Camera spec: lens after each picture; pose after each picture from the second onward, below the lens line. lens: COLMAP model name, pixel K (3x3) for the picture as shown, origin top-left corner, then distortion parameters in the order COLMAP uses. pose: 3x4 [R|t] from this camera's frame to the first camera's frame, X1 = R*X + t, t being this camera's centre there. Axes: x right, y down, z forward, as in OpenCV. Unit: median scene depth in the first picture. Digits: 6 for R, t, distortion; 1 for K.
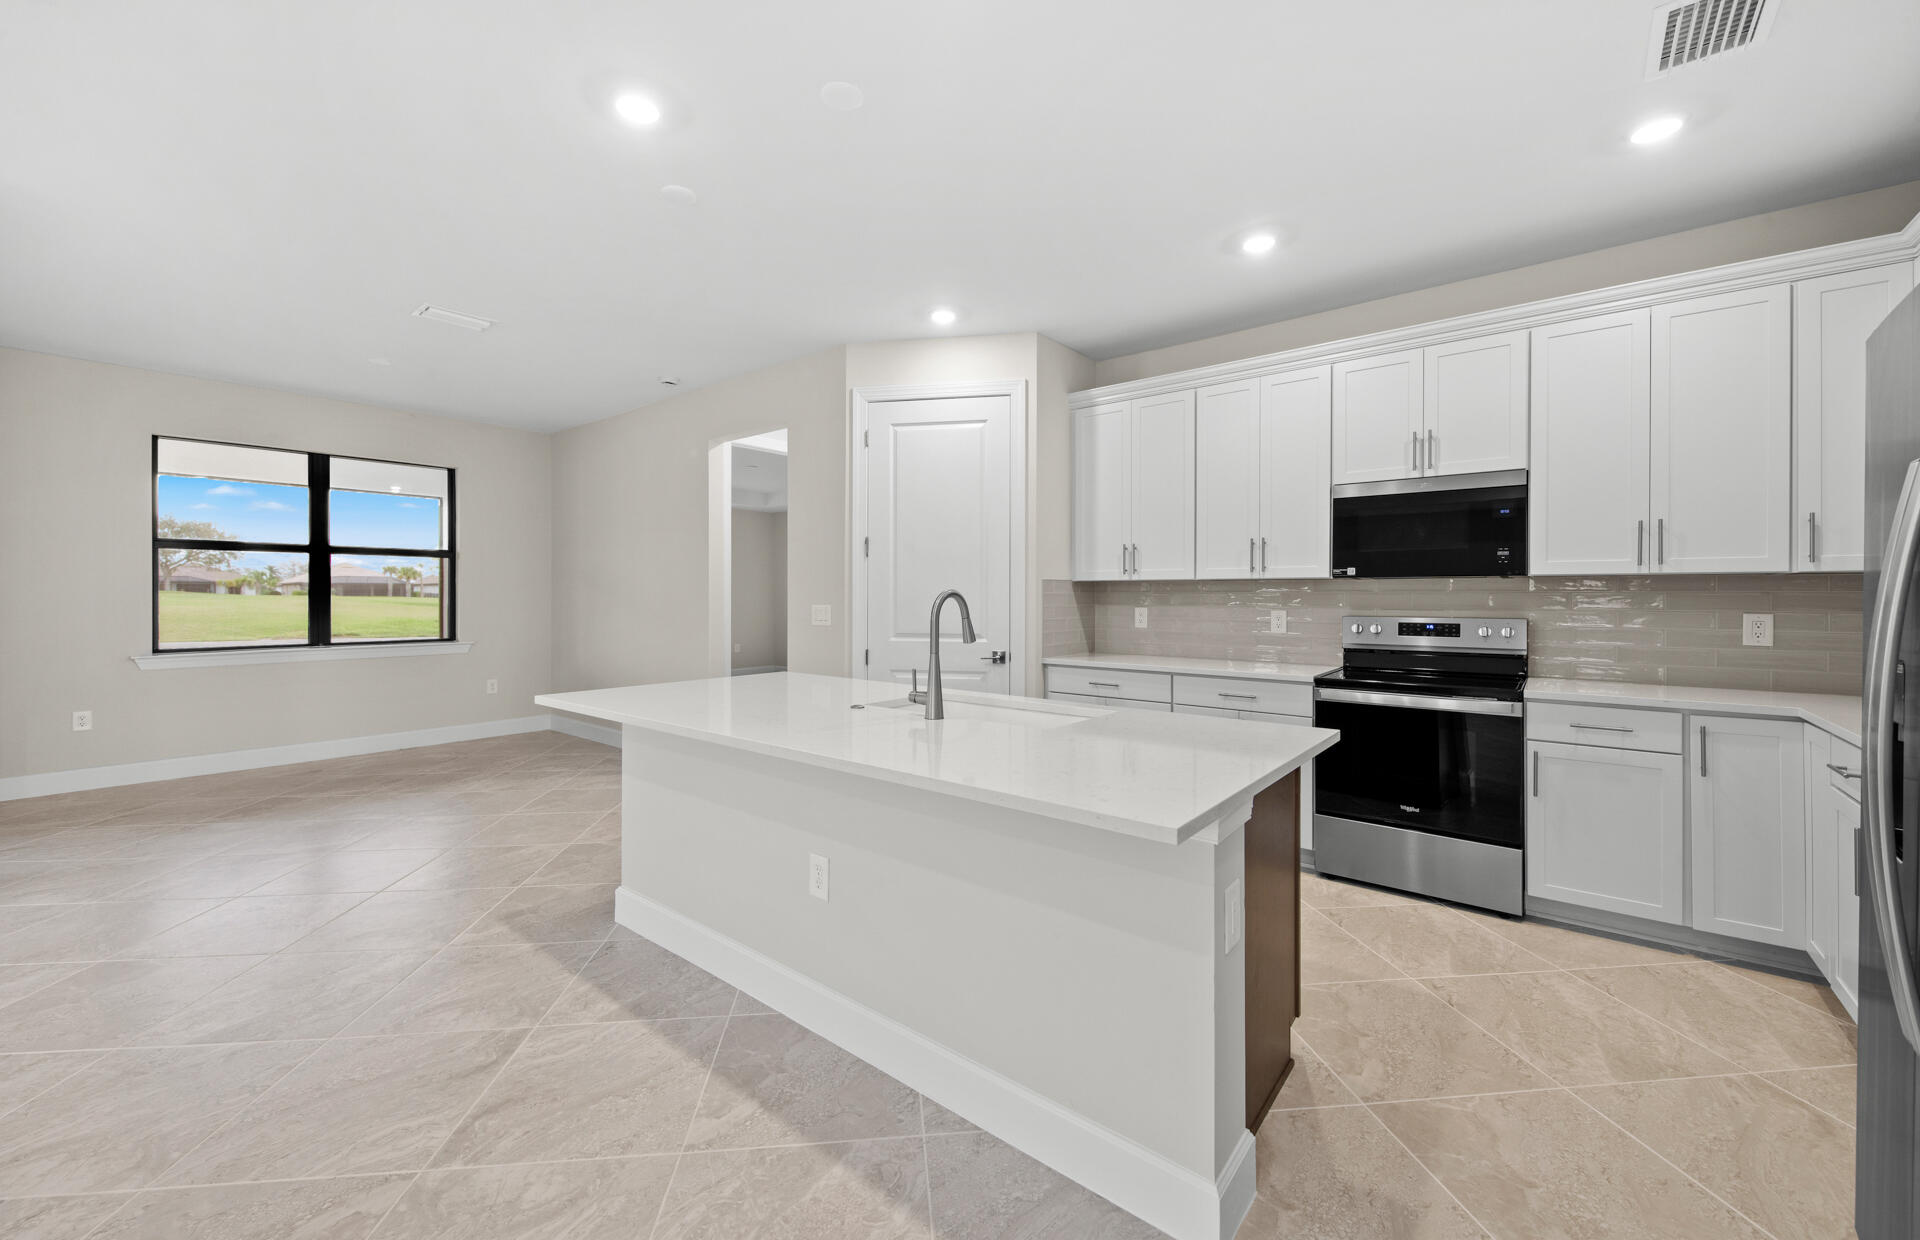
lens RADIAL K [[738.3, 0, 956.2], [0, 738.3, 598.3], [0, 0, 1]] dist [0.011928, -0.005853]
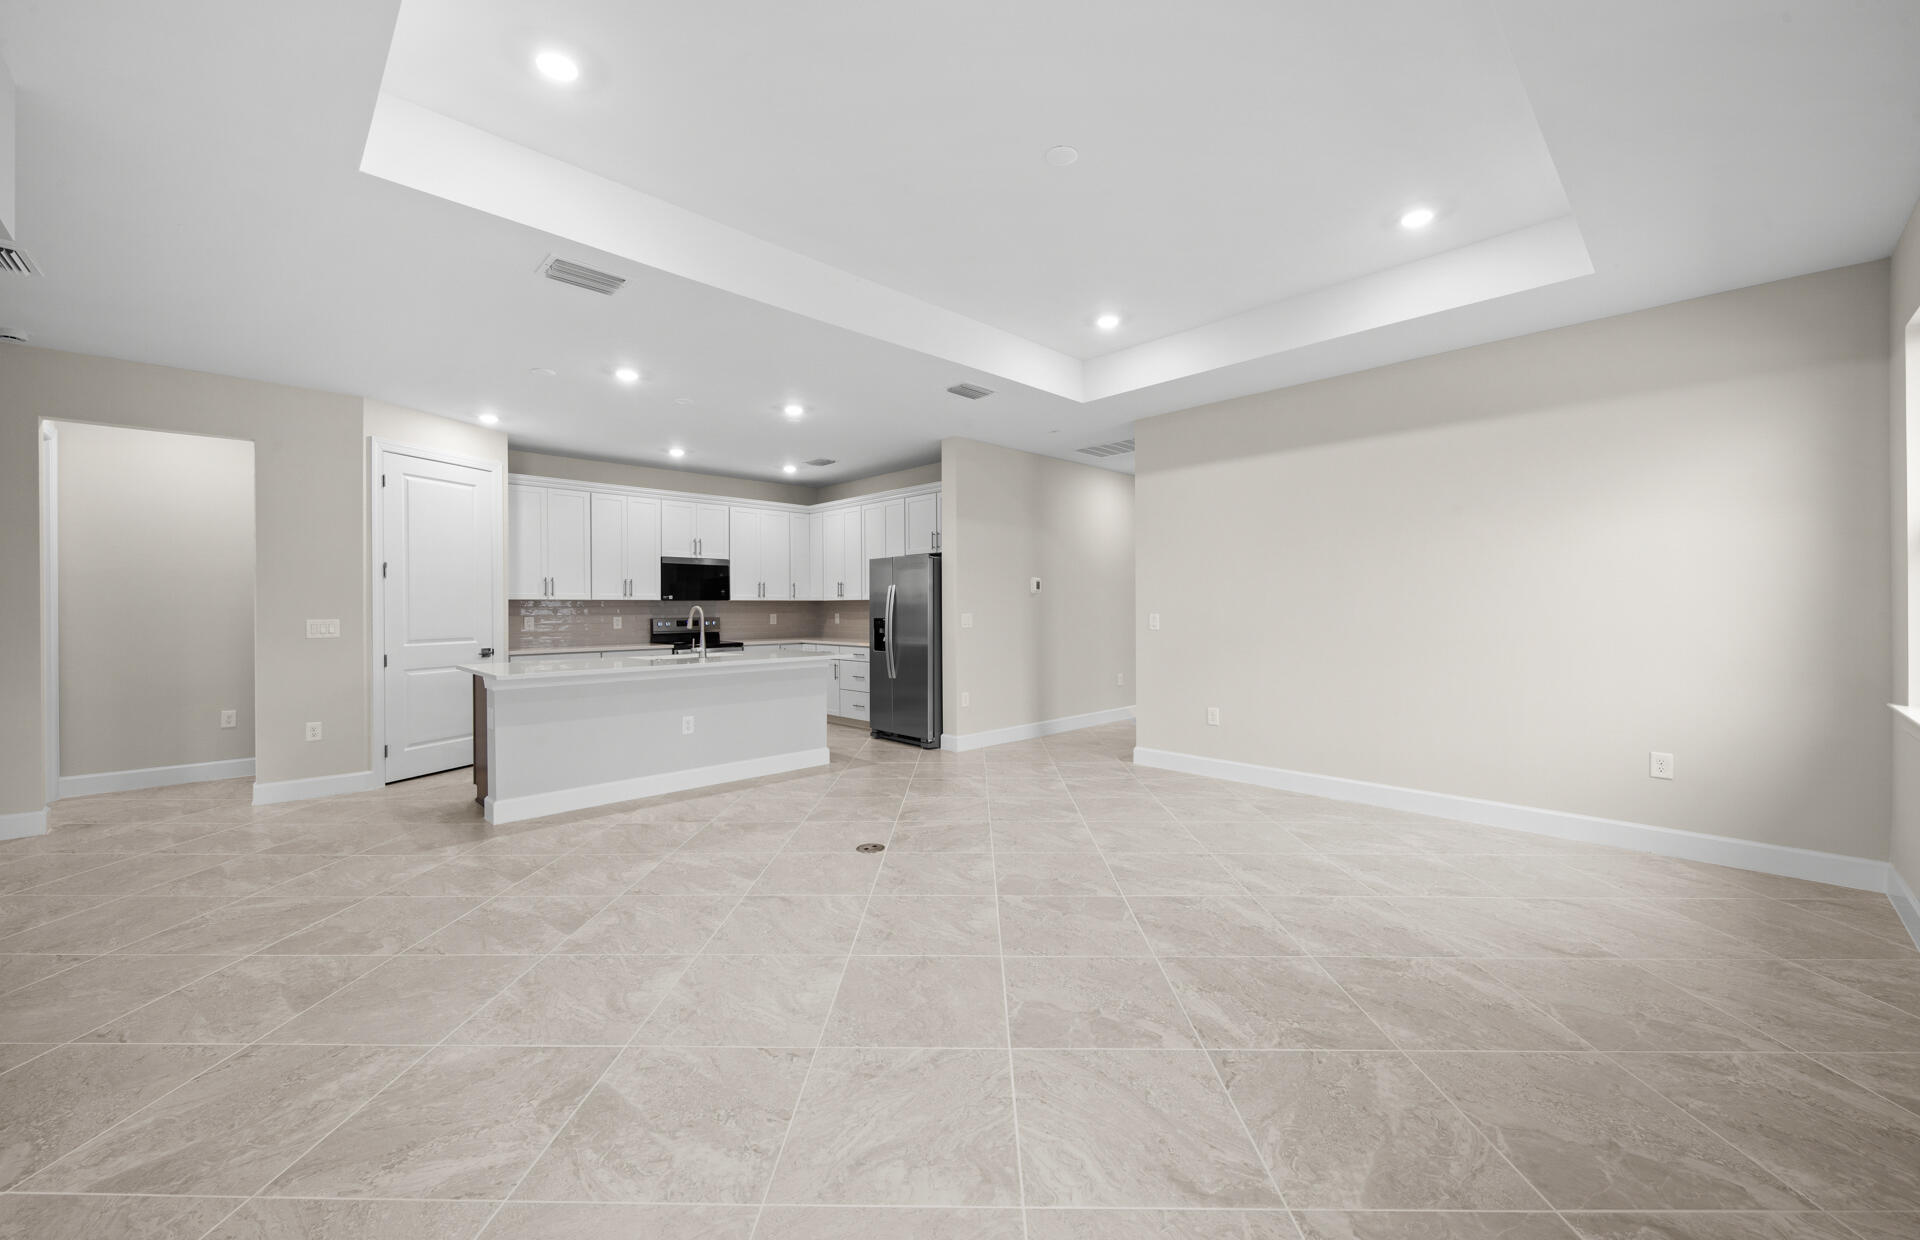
lens RADIAL K [[734.6, 0, 960.0], [0, 734.6, 608.7], [0, 0, 1]] dist [0.013463, -0.005949]
pose [[0.123226, -0.004550, 0.992368, -1.376691], [0.008932, 0.999954, 0.003476, -0.002538], [-0.992338, 0.008436, 0.123261, -0.100176]]
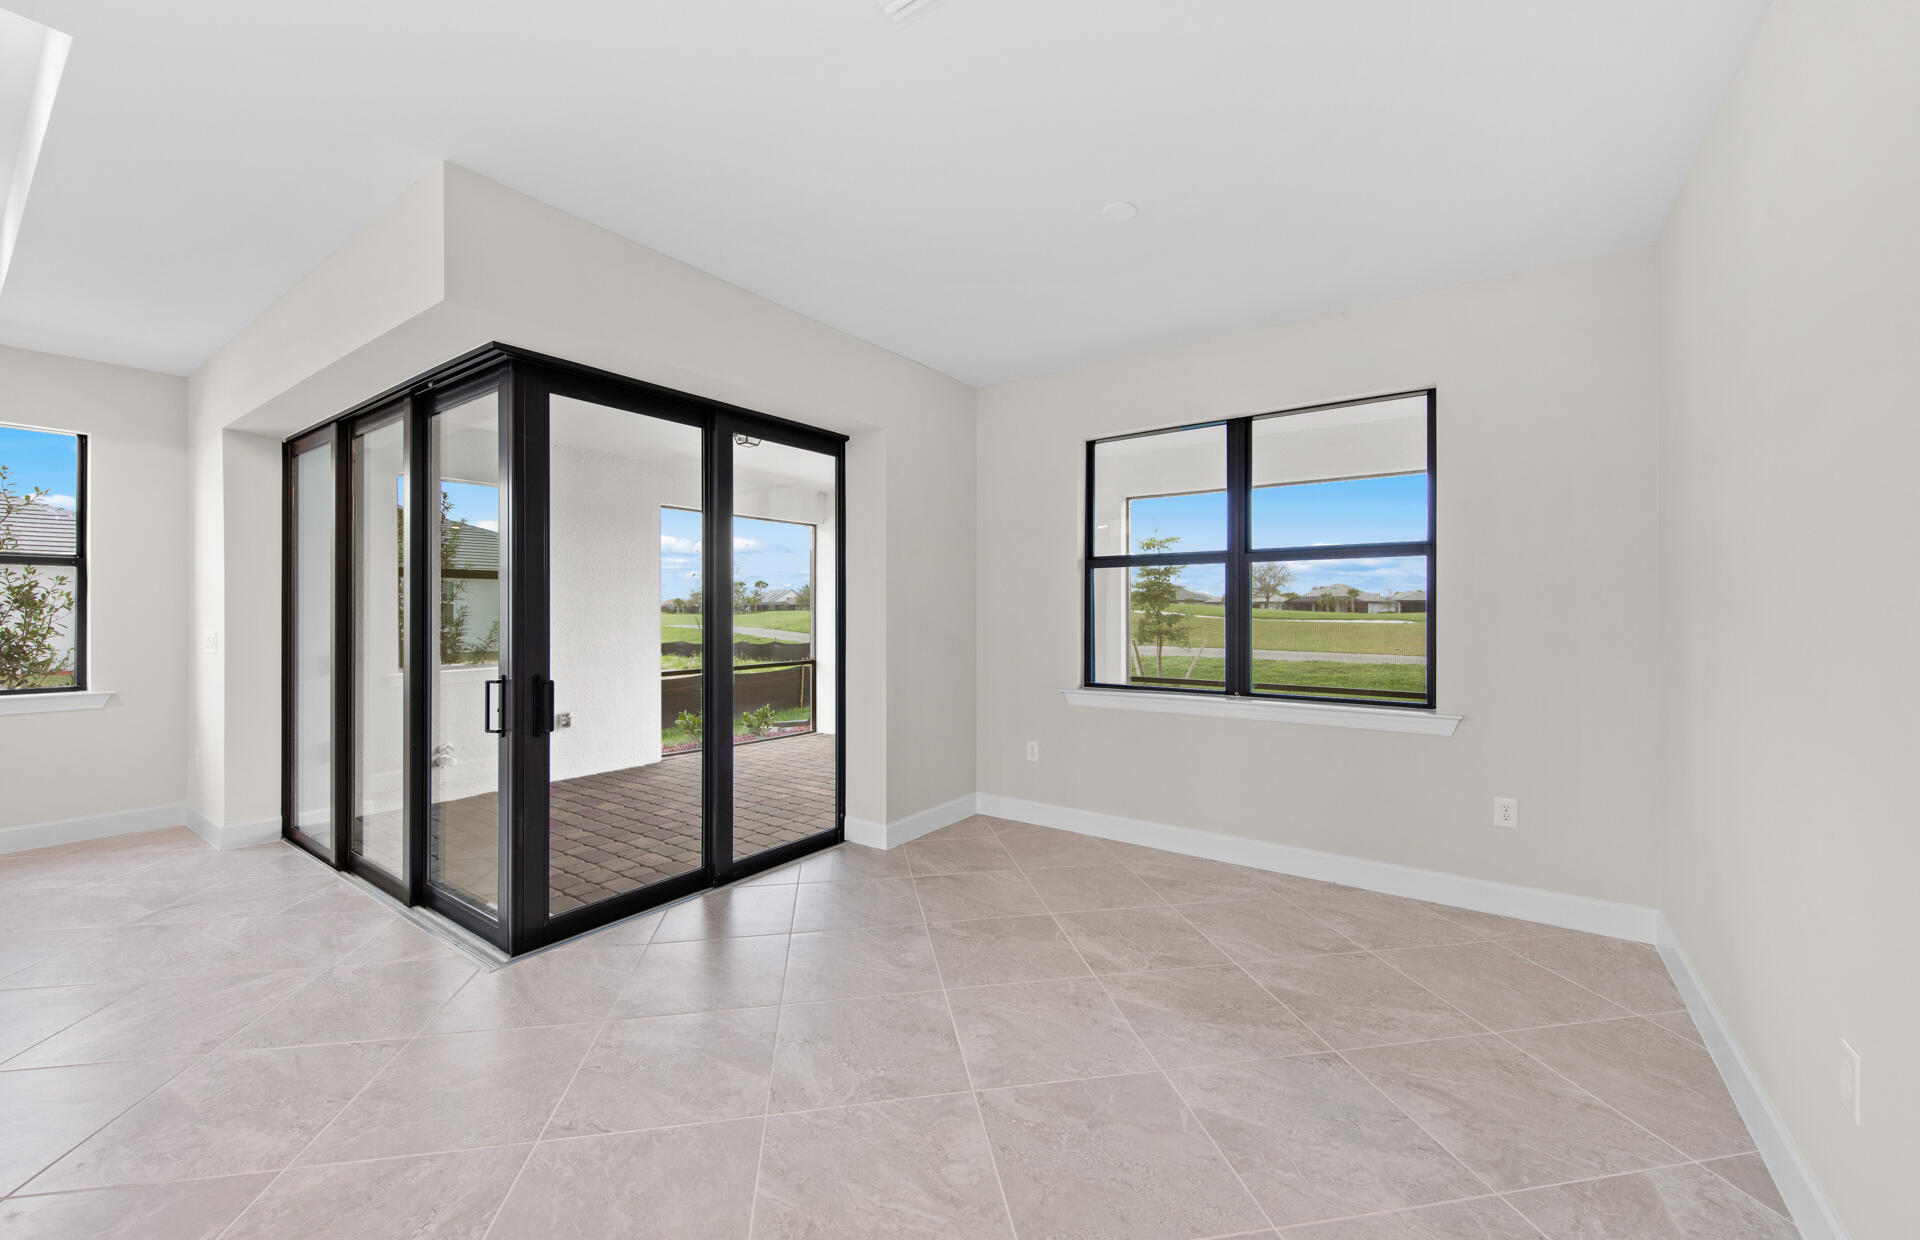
lens RADIAL K [[734.6, 0, 960.0], [0, 734.6, 608.7], [0, 0, 1]] dist [0.013463, -0.005949]
pose [[0.068632, -0.003756, -0.997635, -0.280973], [-0.003496, 0.999986, -0.004005, -0.020268], [0.997636, 0.003762, 0.068618, 1.038753]]
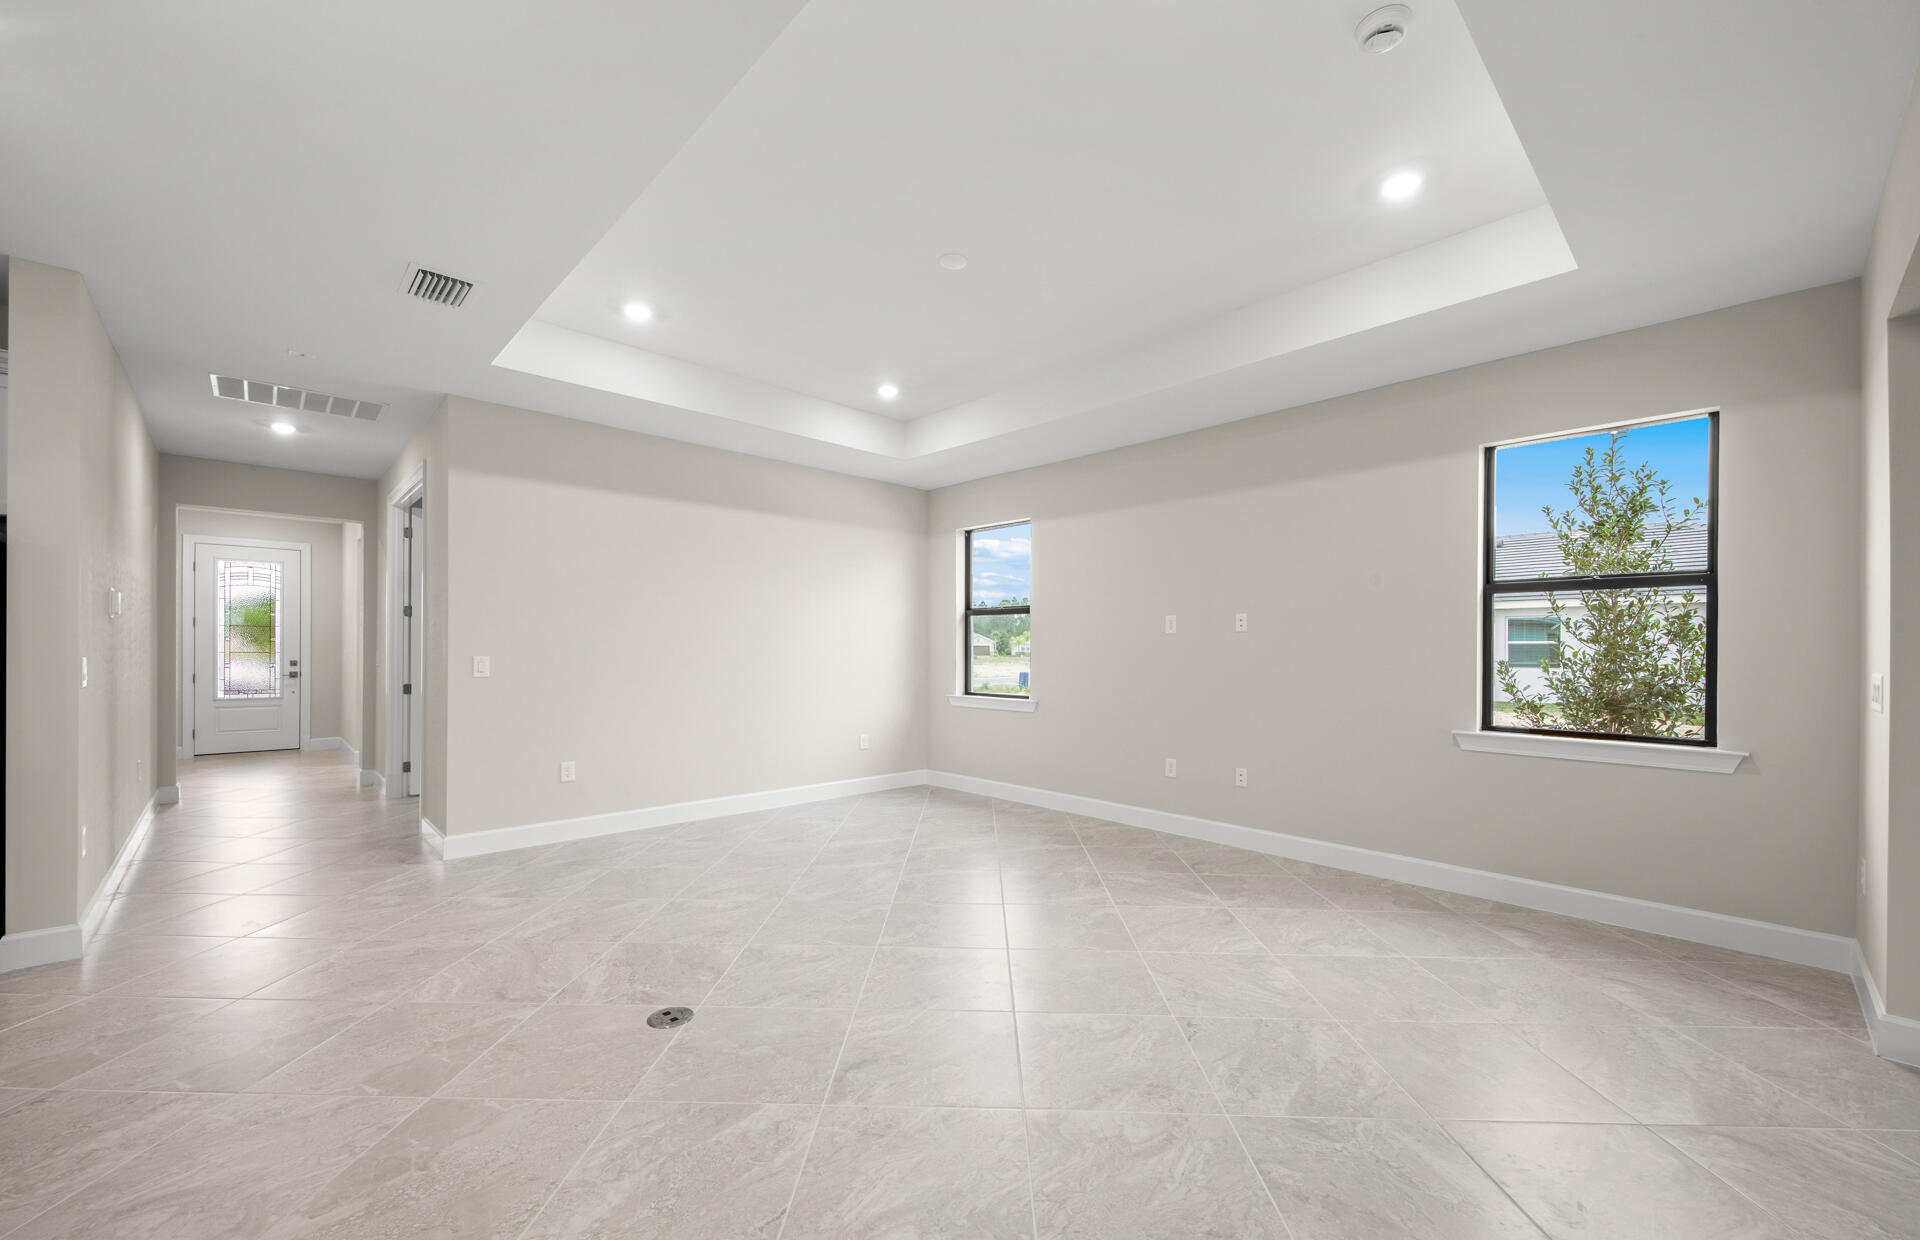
lens RADIAL K [[747.0, 0, 957.4], [0, 747.0, 652.8], [0, 0, 1]] dist [0.016298, -0.007847]
pose [[-0.991303, -0.009204, 0.131280, -0.737342], [-0.008274, 0.999937, 0.007628, -0.004172], [-0.131341, 0.006475, -0.991316, 0.768969]]
